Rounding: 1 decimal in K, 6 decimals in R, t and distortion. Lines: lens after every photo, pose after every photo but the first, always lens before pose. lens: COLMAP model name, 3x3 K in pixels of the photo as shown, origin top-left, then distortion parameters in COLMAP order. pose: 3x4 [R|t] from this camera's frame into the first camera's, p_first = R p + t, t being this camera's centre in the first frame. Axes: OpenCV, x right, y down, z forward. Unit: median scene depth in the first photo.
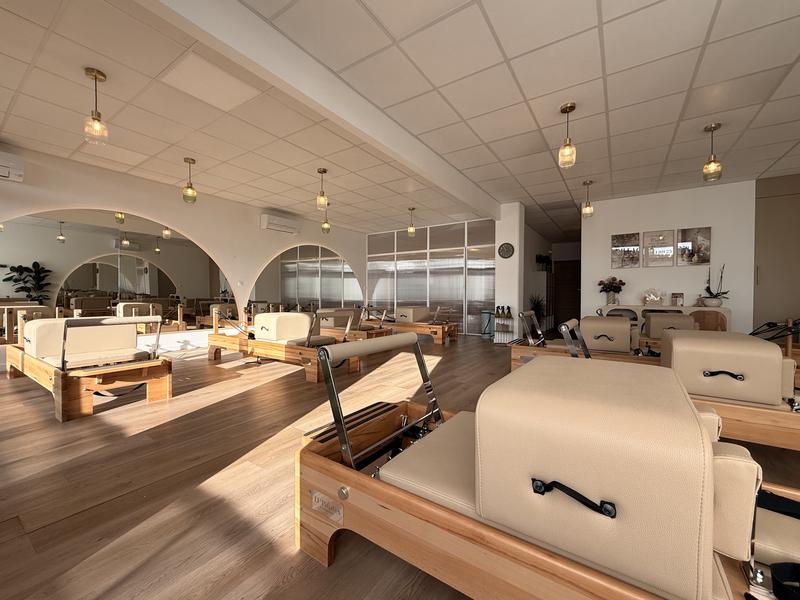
lens RADIAL K [[326.0, 0, 399.3], [0, 326.0, 298.4], [0, 0, 1]] dist [0.000675, 0.000388]
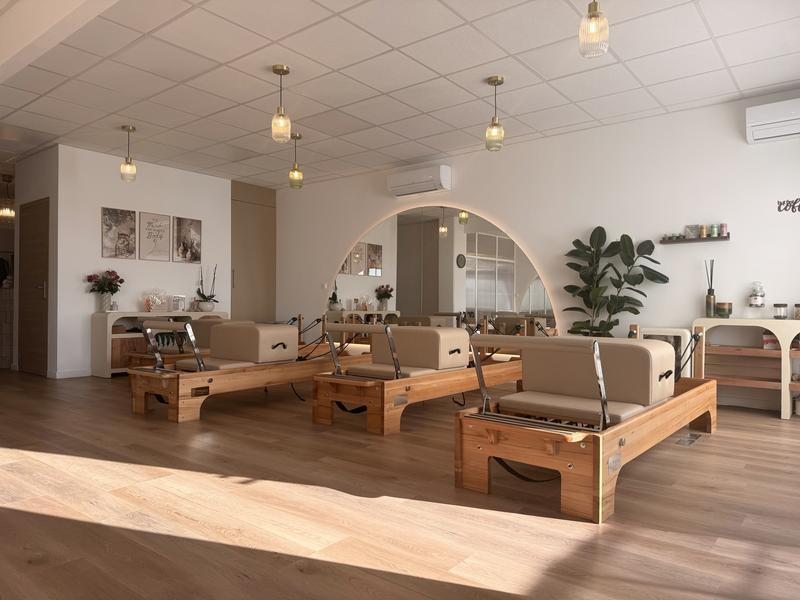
lens RADIAL K [[566.1, 0, 399.8], [0, 566.1, 302.3], [0, 0, 1]] dist [0.001758, -0.001836]
pose [[0.075464, 0.000711, 0.997148, -0.539334], [-0.000736, 1.000000, -0.000657, 0.001628], [-0.997148, -0.000684, 0.075464, 0.360477]]
